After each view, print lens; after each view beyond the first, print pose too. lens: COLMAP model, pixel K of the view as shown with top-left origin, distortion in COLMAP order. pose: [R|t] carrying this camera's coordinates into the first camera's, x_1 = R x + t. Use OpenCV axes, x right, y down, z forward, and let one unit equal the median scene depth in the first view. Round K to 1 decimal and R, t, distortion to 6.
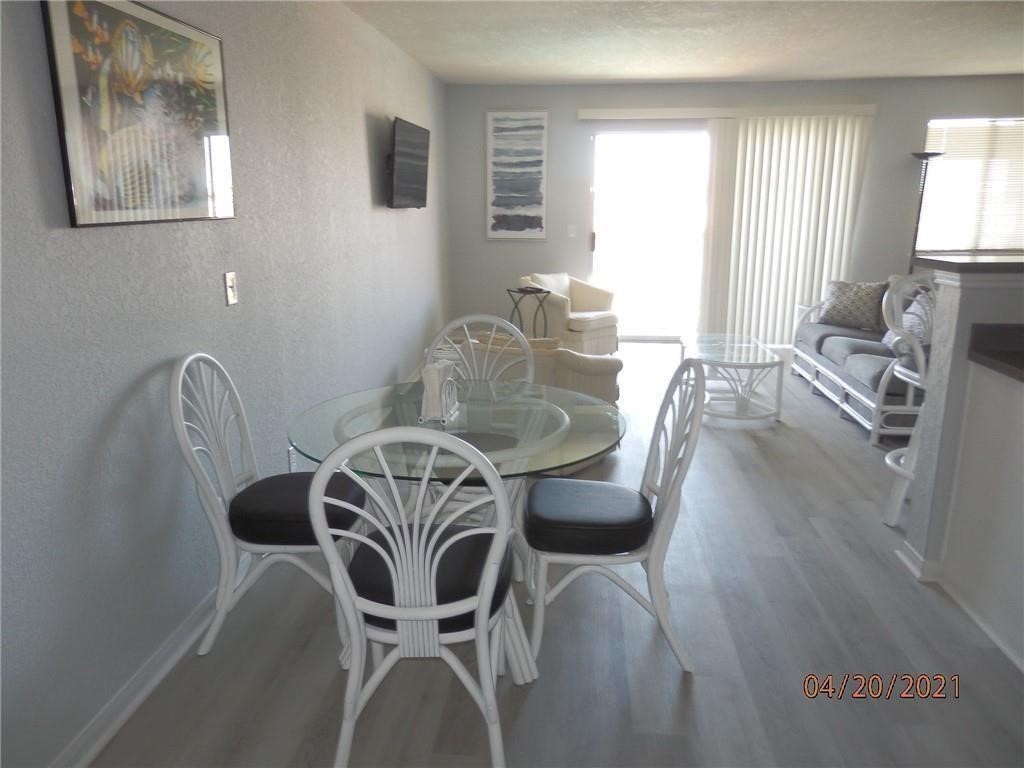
lens RADIAL K [[756.2, 0, 512.3], [0, 756.2, 379.6], [0, 0, 1]] dist [0.000959, 0.000171]
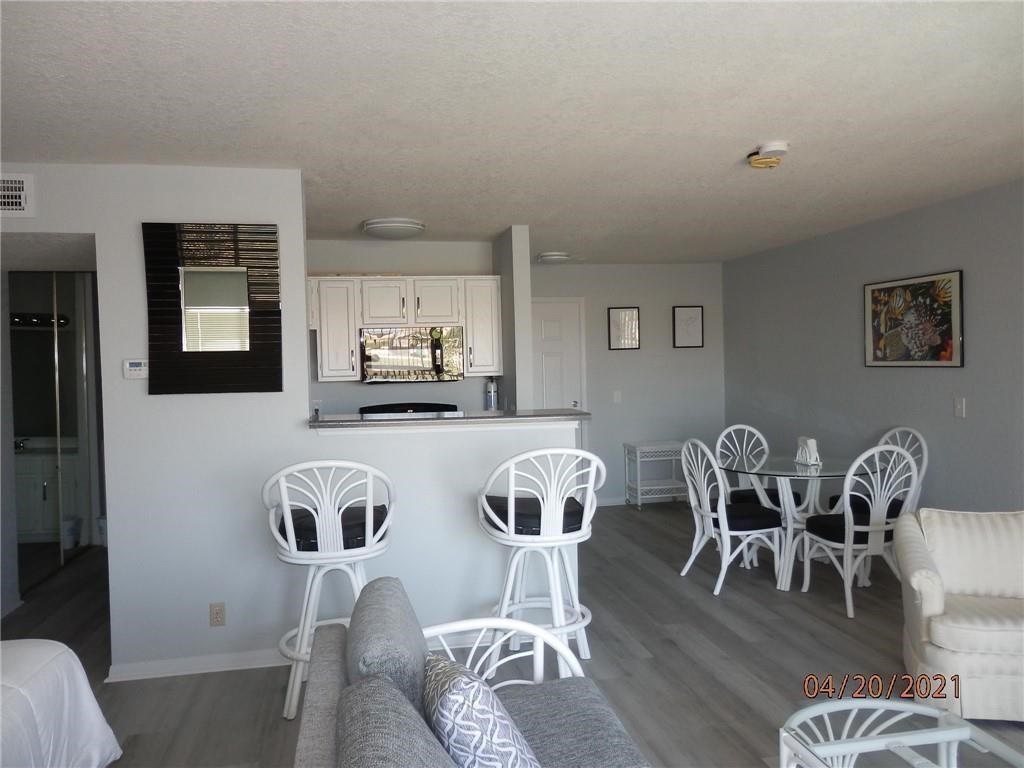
lens RADIAL K [[756.2, 0, 512.0], [0, 756.2, 382.0], [0, 0, 1]] dist [0.000959, 0.000171]
pose [[-0.957723, 0.032959, -0.285797, 0.532937], [-0.043773, 0.965155, 0.257991, -0.280218], [0.284342, 0.259594, -0.922909, 1.112336]]
